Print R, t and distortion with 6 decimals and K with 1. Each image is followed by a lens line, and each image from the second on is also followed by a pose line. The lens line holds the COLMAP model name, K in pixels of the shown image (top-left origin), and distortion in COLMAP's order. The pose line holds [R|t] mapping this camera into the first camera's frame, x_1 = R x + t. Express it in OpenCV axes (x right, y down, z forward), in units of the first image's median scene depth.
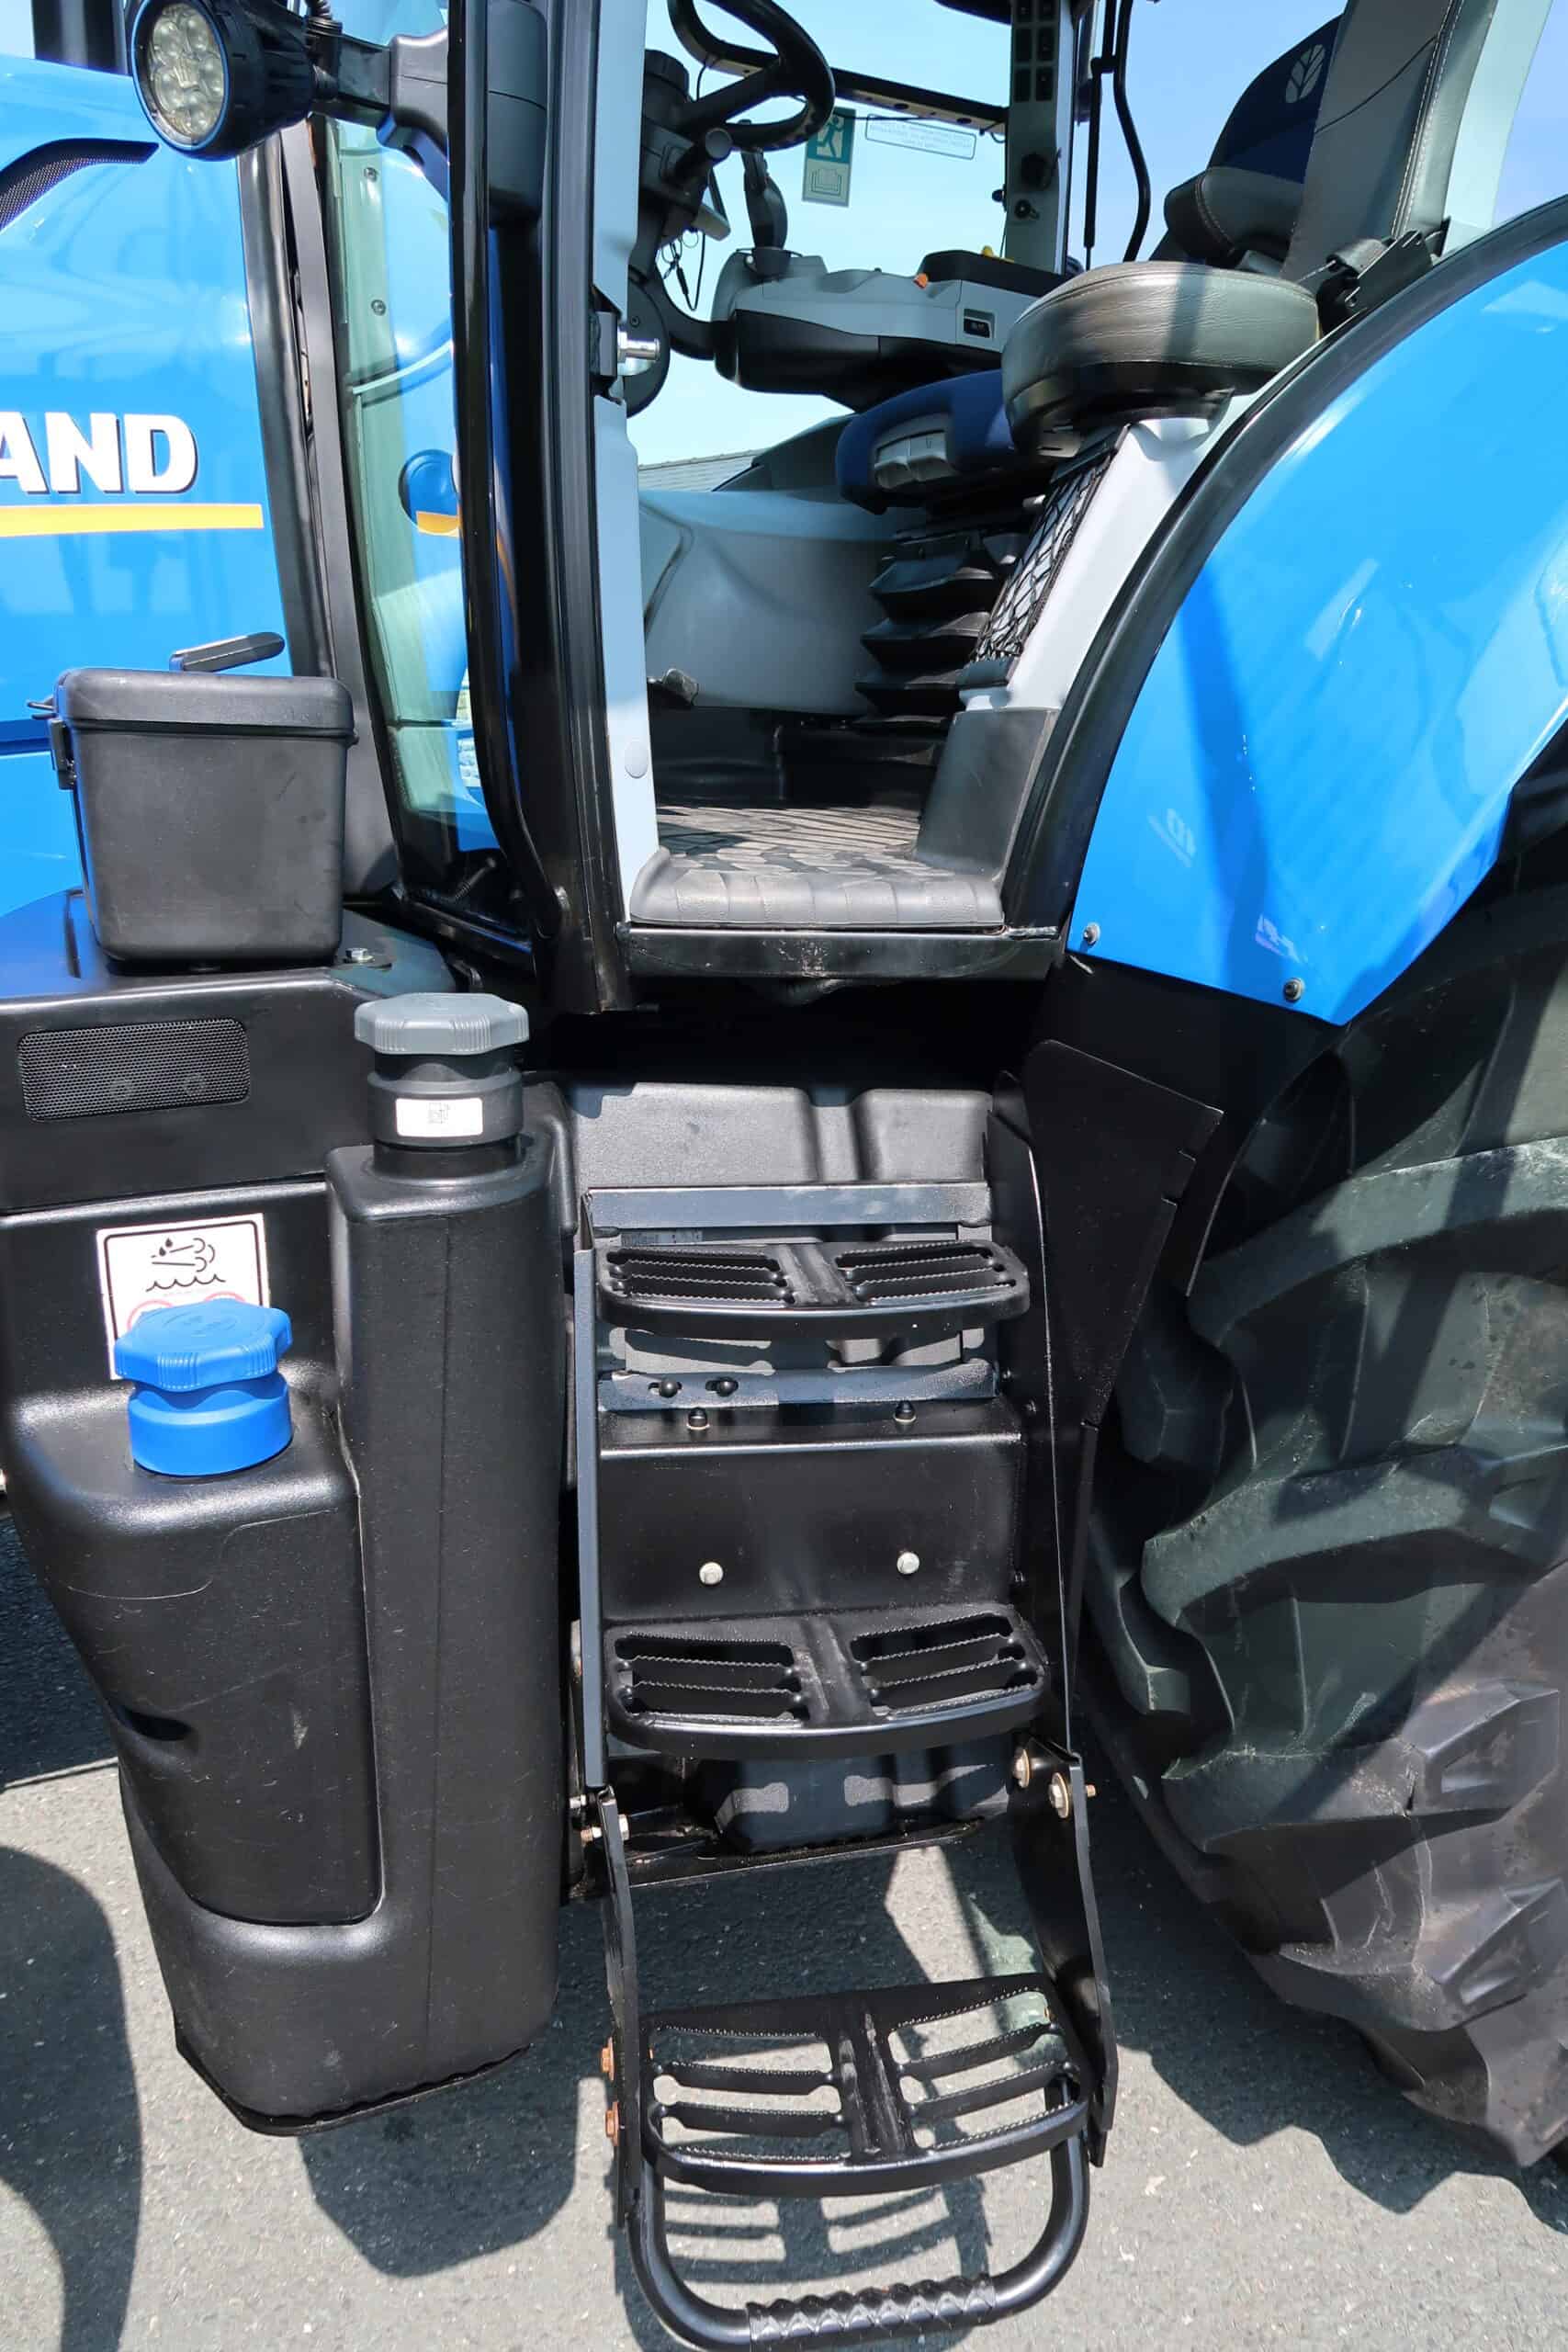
lens RADIAL K [[1593.7, 0, 802.2], [0, 1593.7, 1162.8], [0, 0, 1]] dist [-0.040717, 0.021091]
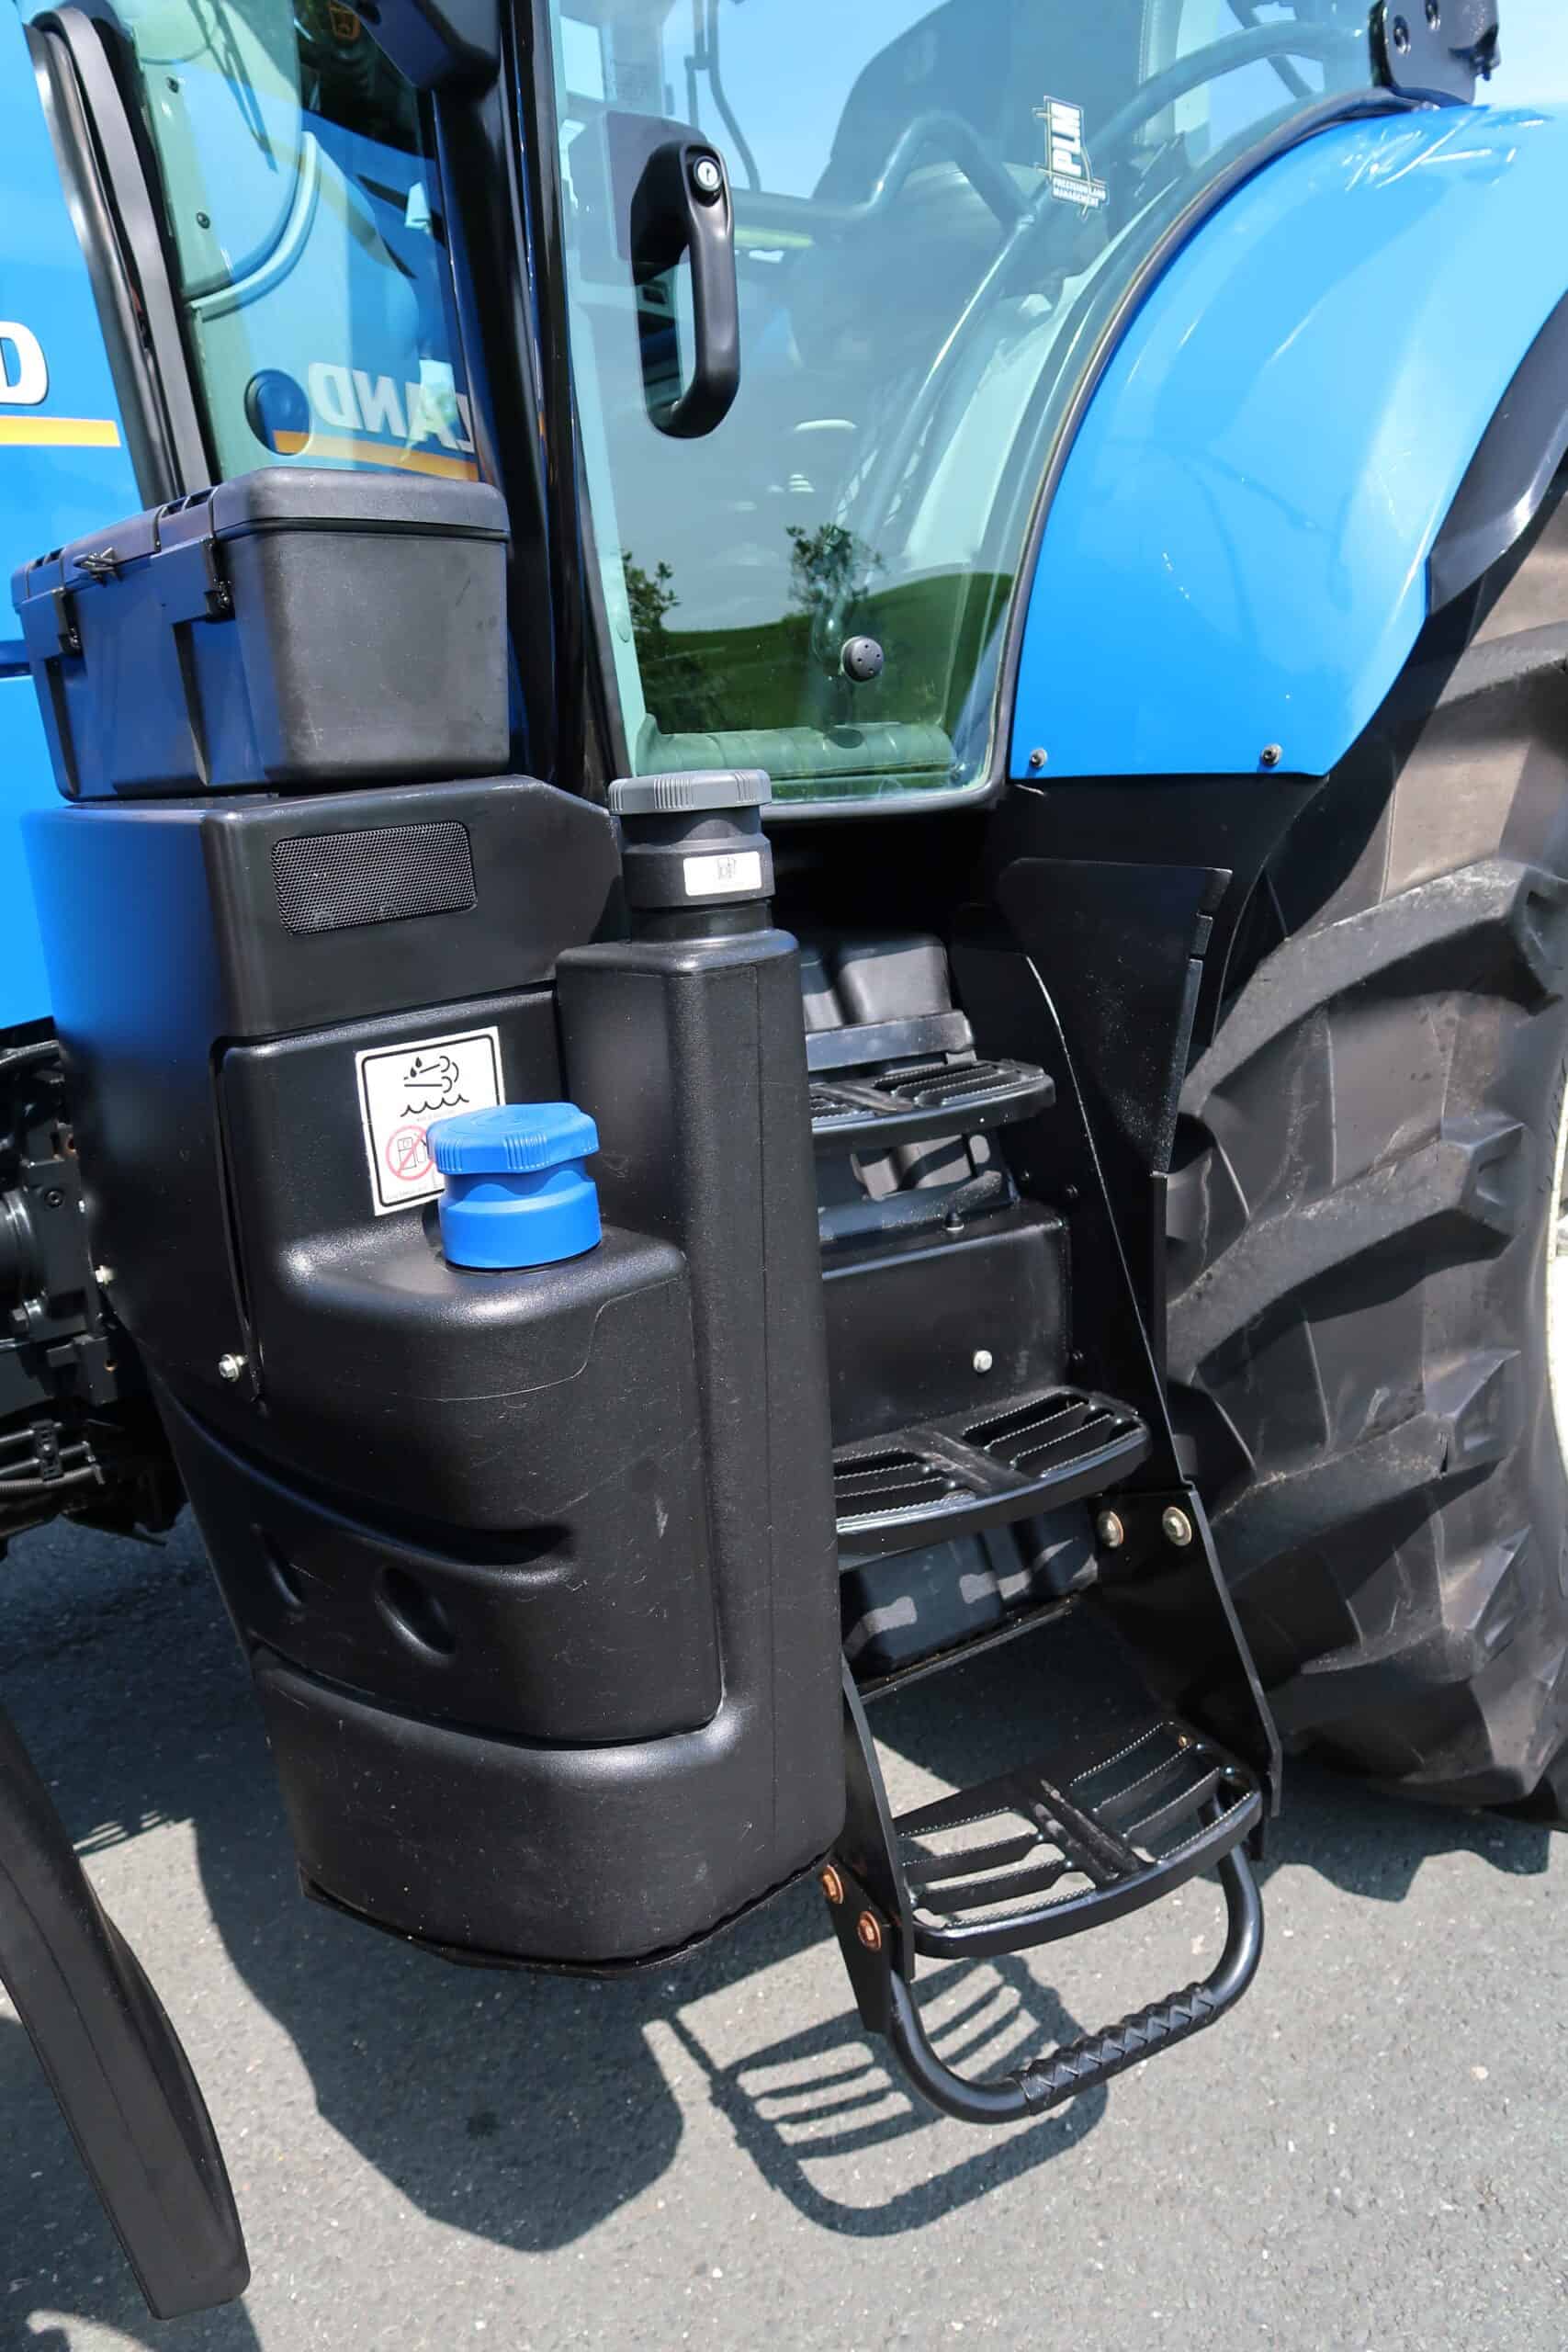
lens RADIAL K [[1593.7, 0, 762.6], [0, 1593.7, 1189.9], [0, 0, 1]] dist [-0.040717, 0.021091]
pose [[0.948206, -0.166140, 0.270747, -0.338574], [0.173780, 0.984775, -0.004317, 0.118909], [-0.265907, 0.051144, 0.962641, 0.013312]]
